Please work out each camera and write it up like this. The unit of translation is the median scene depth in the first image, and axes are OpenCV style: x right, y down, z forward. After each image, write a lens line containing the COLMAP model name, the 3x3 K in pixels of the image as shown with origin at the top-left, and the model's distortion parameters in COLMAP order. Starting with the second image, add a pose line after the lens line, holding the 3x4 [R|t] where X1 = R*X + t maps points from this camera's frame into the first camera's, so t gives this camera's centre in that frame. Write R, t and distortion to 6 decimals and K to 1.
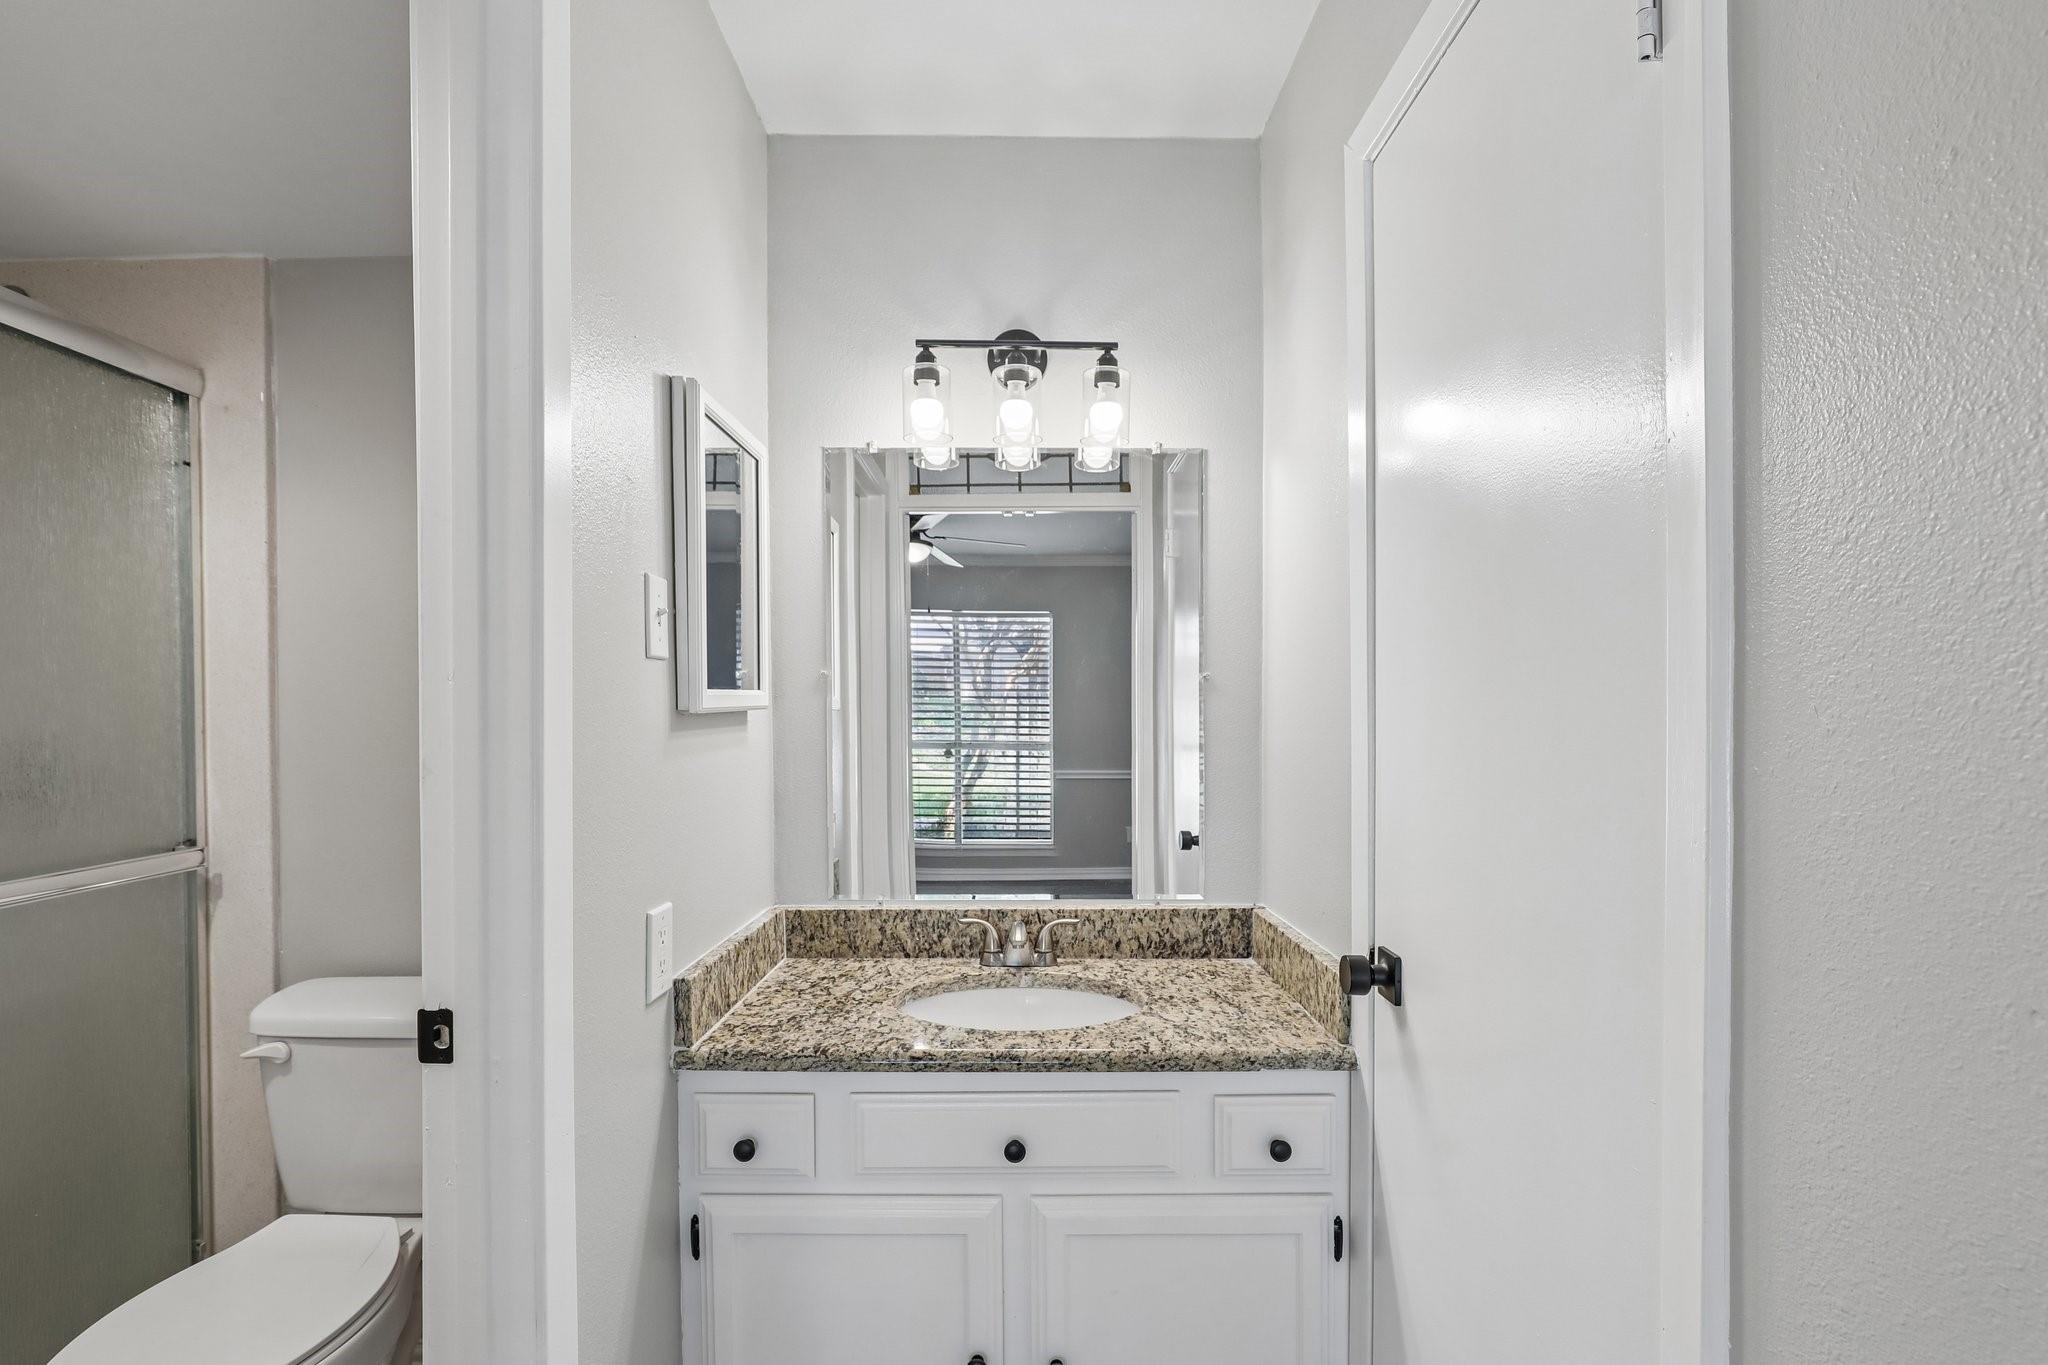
lens RADIAL K [[970.4, 0, 1026.0], [0, 970.4, 727.8], [0, 0, 1]] dist [-0.040349, 0.008749]
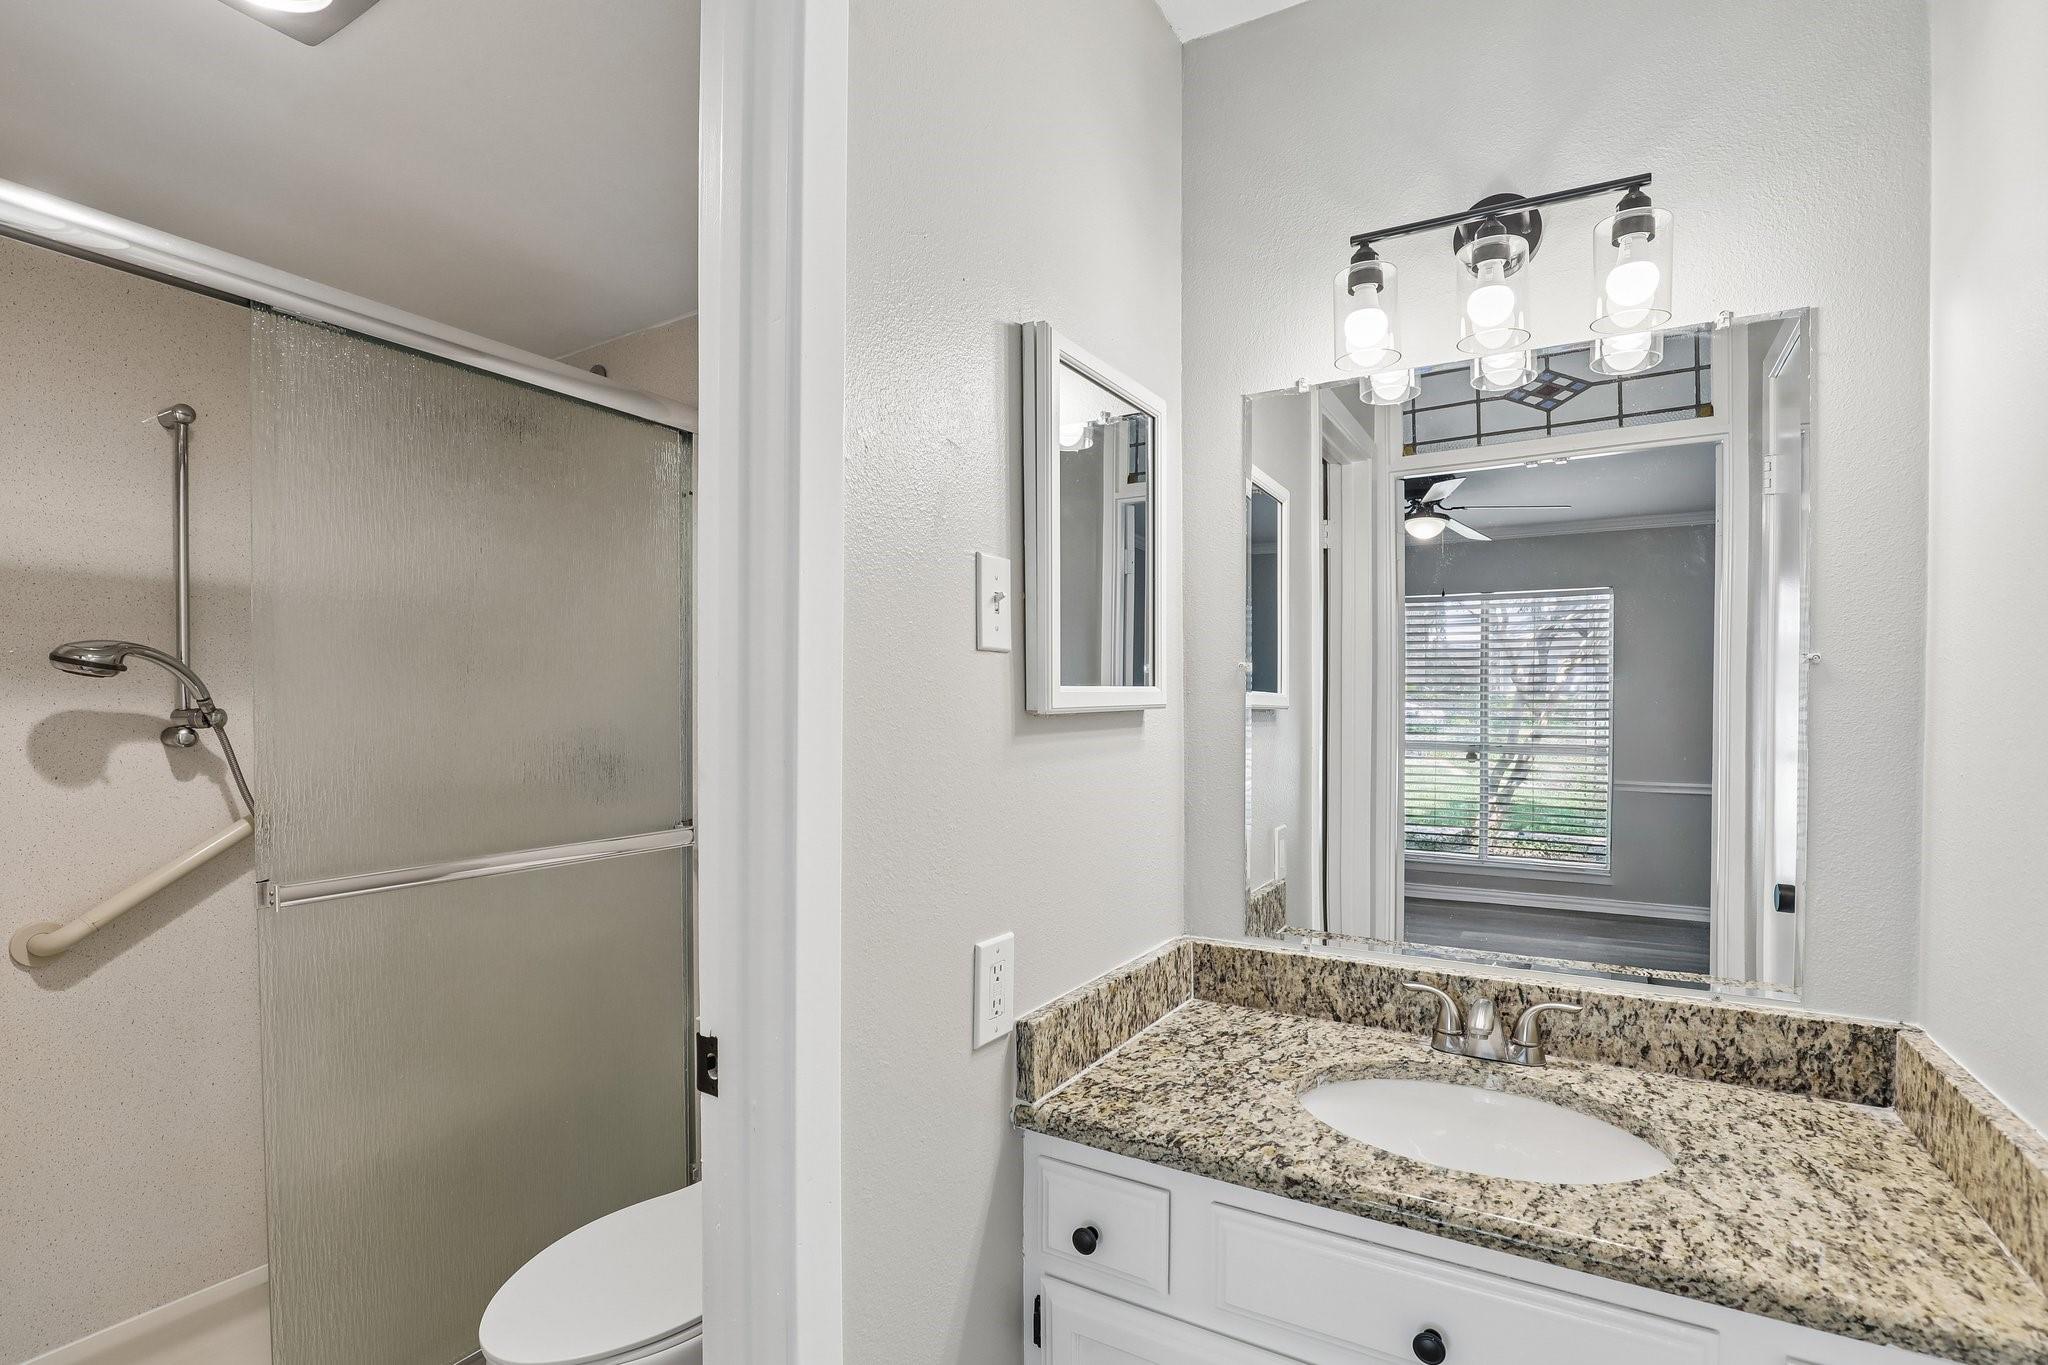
lens RADIAL K [[970.4, 0, 1026.0], [0, 970.4, 727.8], [0, 0, 1]] dist [-0.040349, 0.008749]
pose [[0.858298, 0.013983, -0.512961, 0.063632], [-0.011298, 0.999901, 0.008352, -0.007581], [0.513027, -0.001373, 0.858371, 0.198593]]
